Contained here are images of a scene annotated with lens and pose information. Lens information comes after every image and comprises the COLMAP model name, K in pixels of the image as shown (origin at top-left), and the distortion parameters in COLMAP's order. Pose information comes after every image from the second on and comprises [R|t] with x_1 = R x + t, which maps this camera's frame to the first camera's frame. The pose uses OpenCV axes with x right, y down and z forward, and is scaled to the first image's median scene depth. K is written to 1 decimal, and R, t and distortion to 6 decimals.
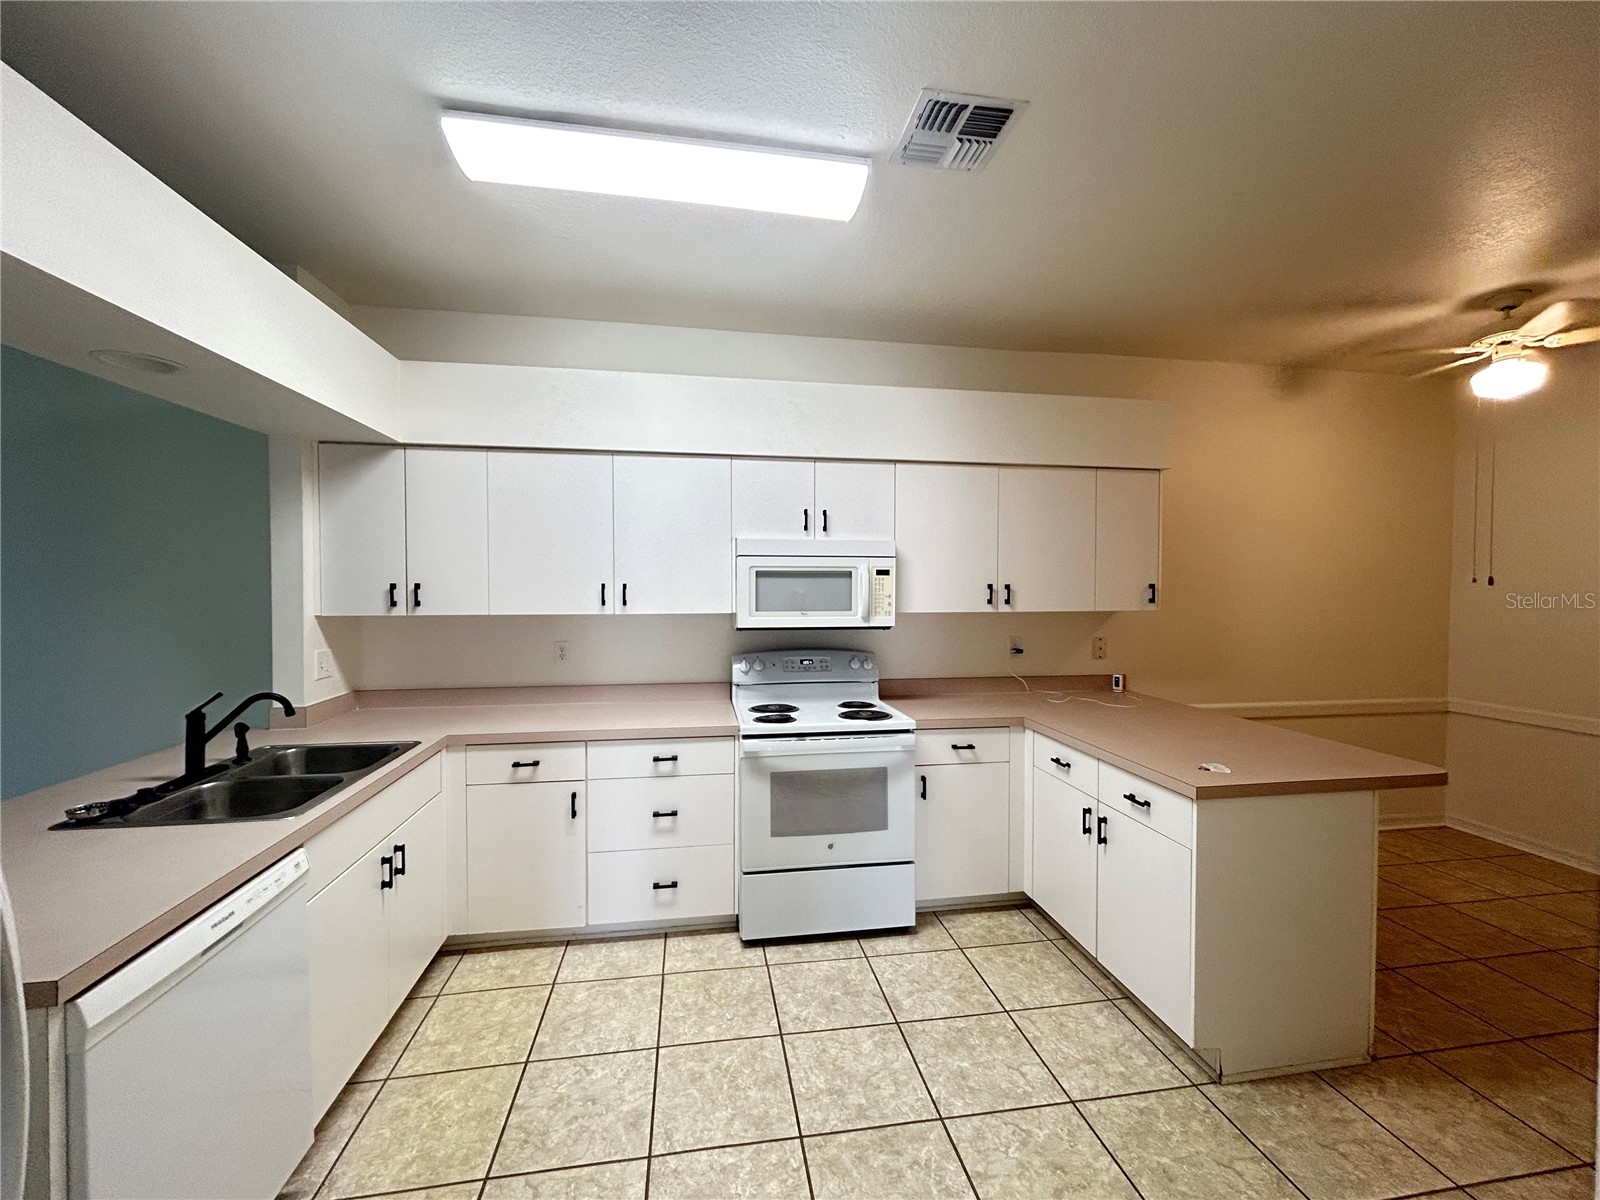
lens RADIAL K [[648.6, 0, 797.3], [0, 648.6, 600.2], [0, 0, 1]] dist [-0.000480, 0.000181]
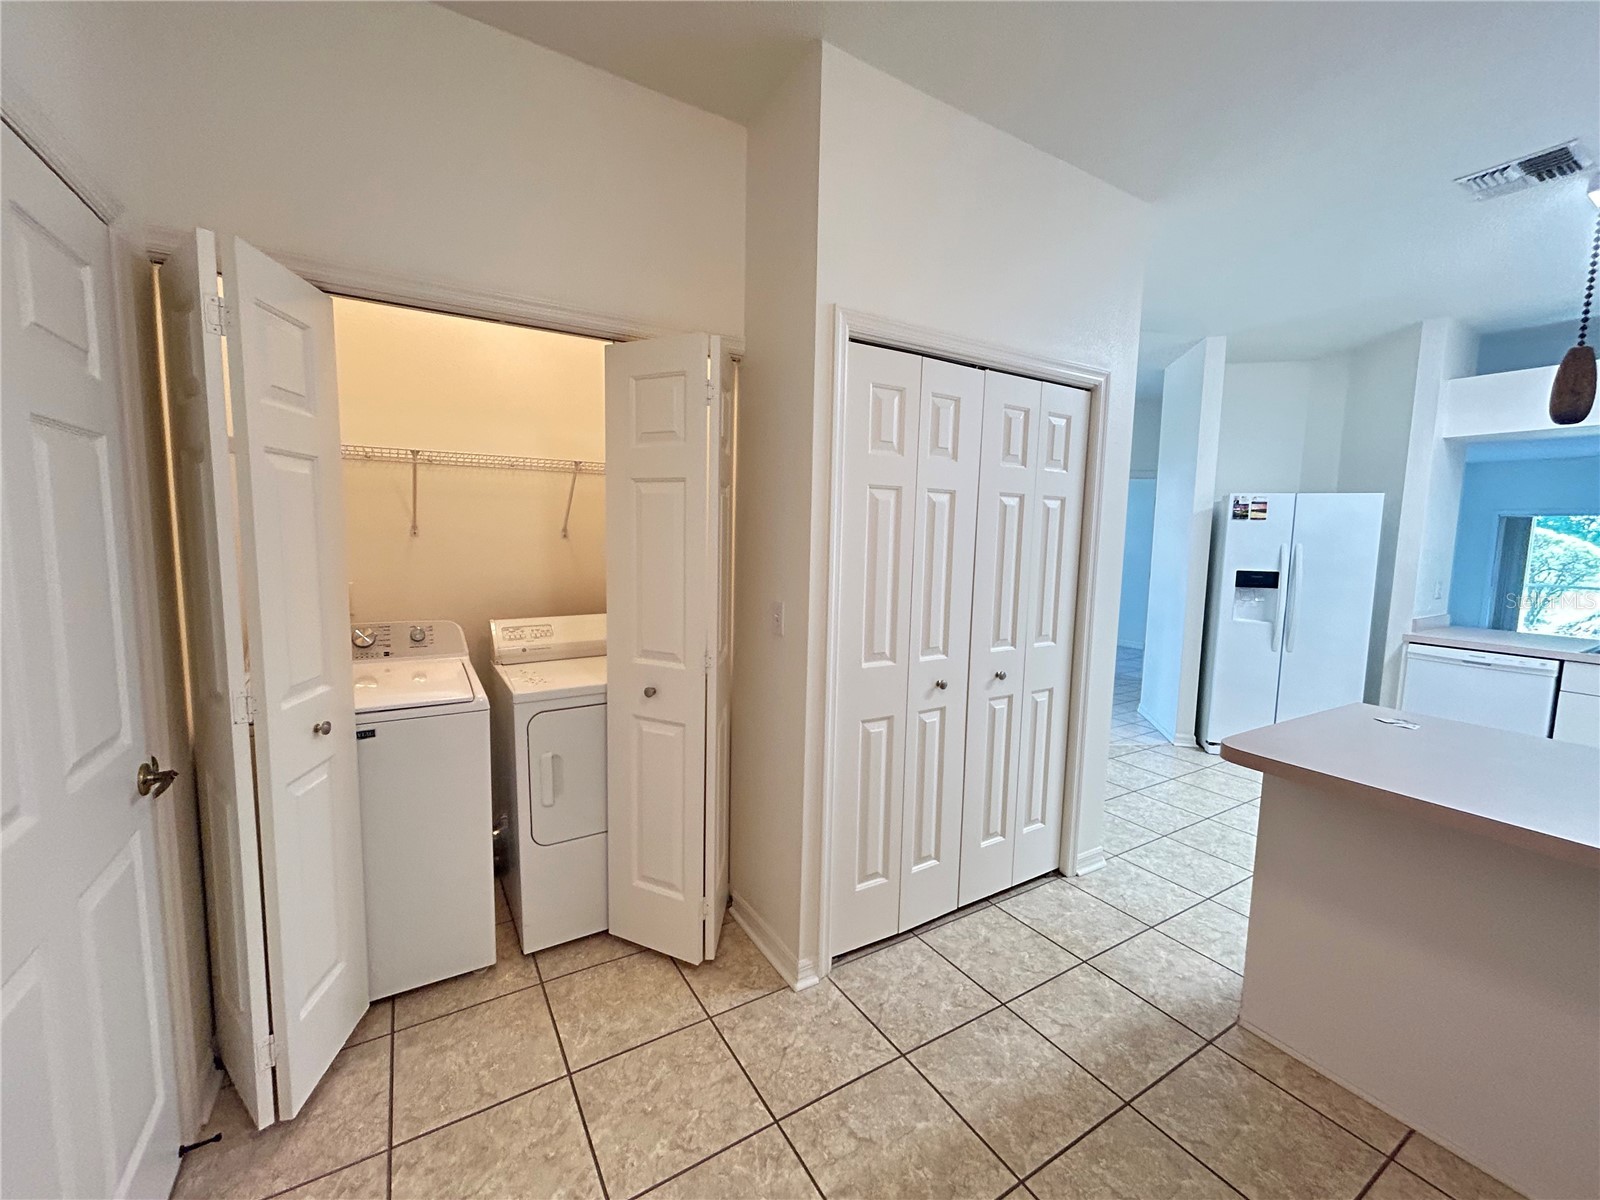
lens RADIAL K [[648.6, 0, 797.0], [0, 648.6, 597.2], [0, 0, 1]] dist [-0.000480, 0.000181]
pose [[-0.926939, 0.013167, -0.374980, 1.381876], [-0.035282, 0.991897, 0.122045, -0.001114], [0.373549, 0.126358, -0.918964, 1.168972]]
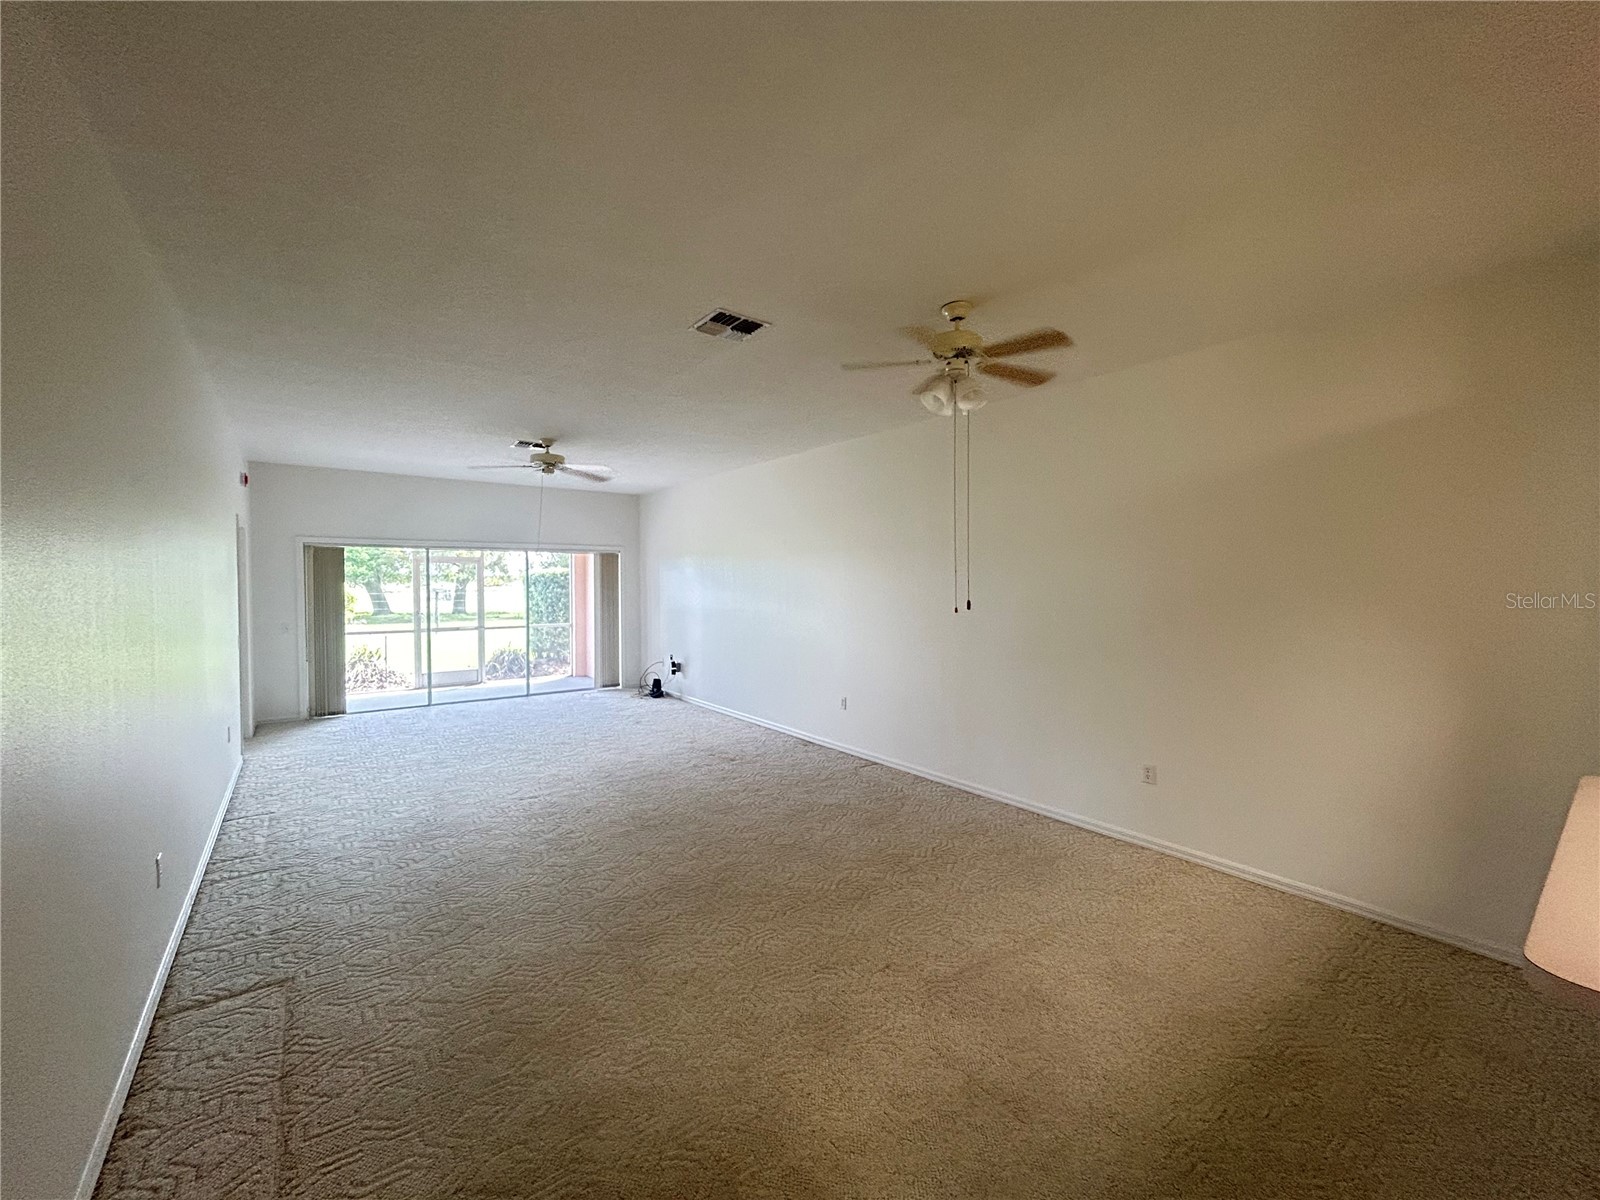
lens RADIAL K [[648.6, 0, 797.3], [0, 648.6, 591.3], [0, 0, 1]] dist [-0.000480, 0.000181]
pose [[0.466942, 0.010031, -0.884231, -0.566653], [-0.022455, 0.999748, -0.000517, -0.009028], [0.884003, 0.020097, 0.467050, -0.262240]]
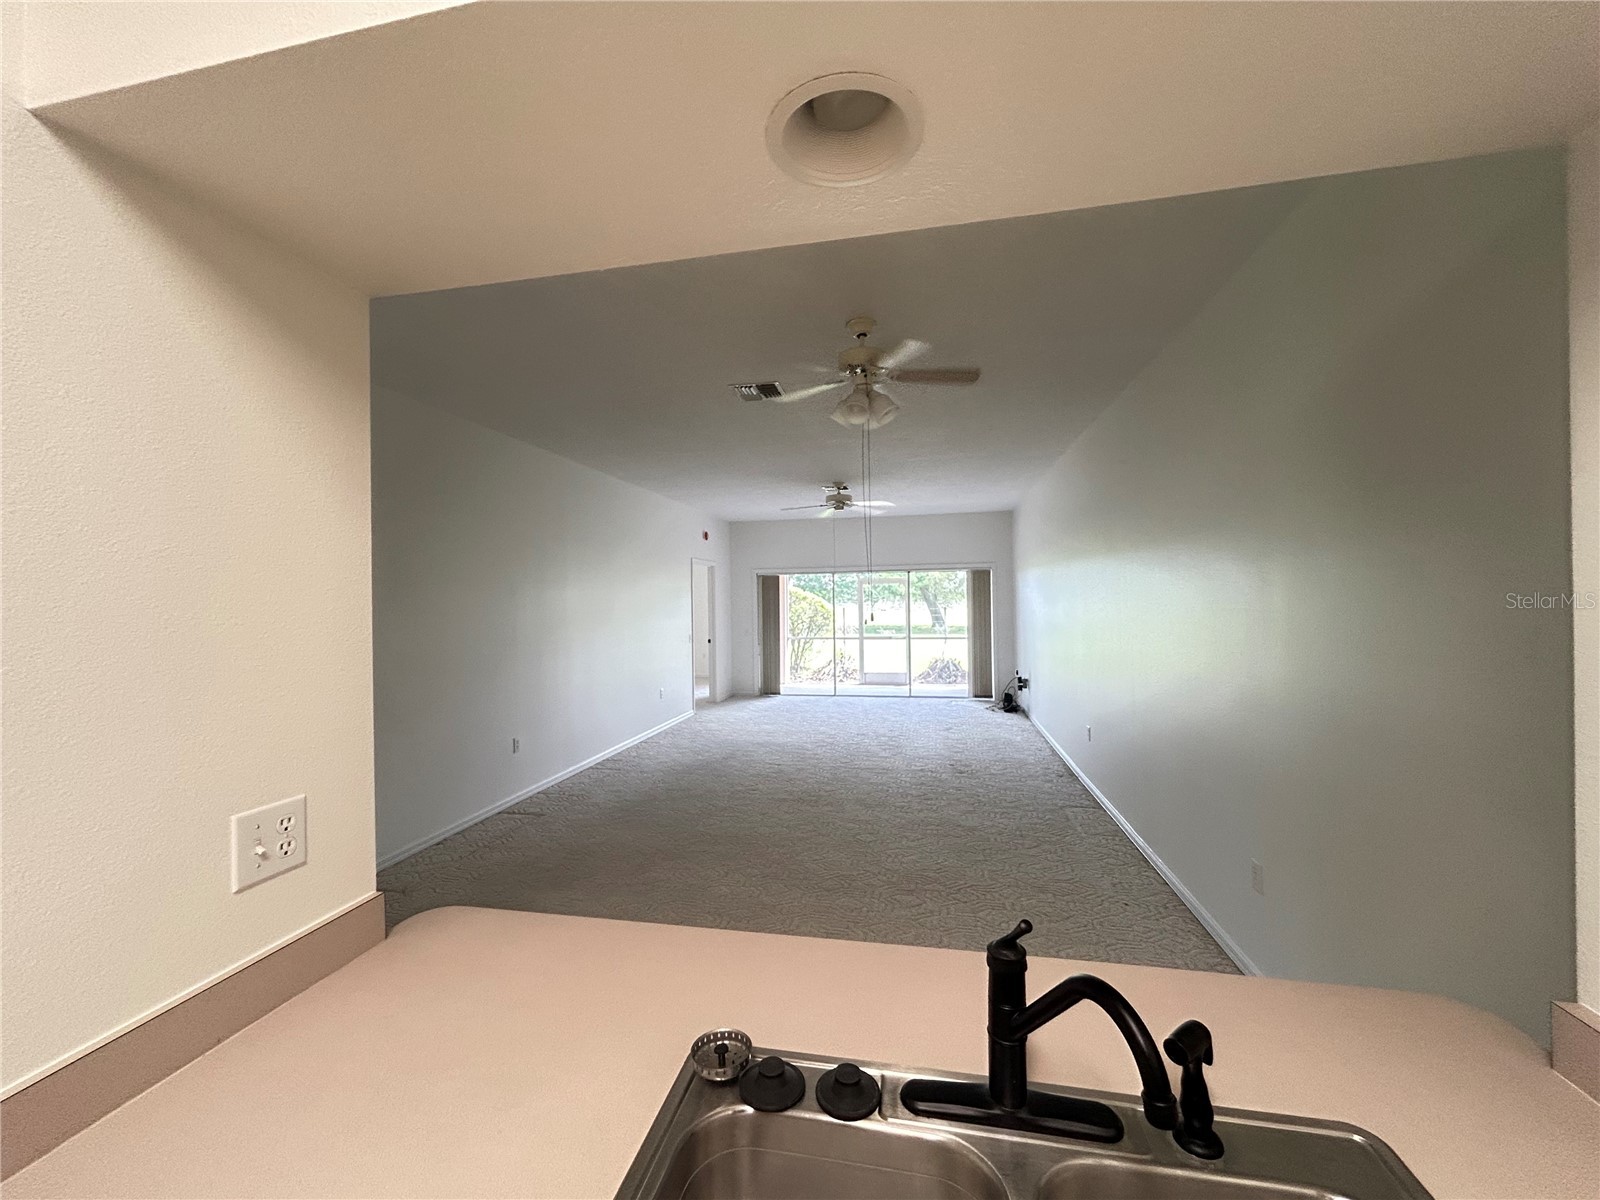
lens RADIAL K [[648.6, 0, 800.9], [0, 648.6, 600.3], [0, 0, 1]] dist [-0.000480, 0.000181]
pose [[-0.349727, 0.000289, -0.936852, -0.353298], [-0.013140, 0.999900, 0.005214, -0.026476], [0.936760, 0.014133, -0.349688, 0.733513]]
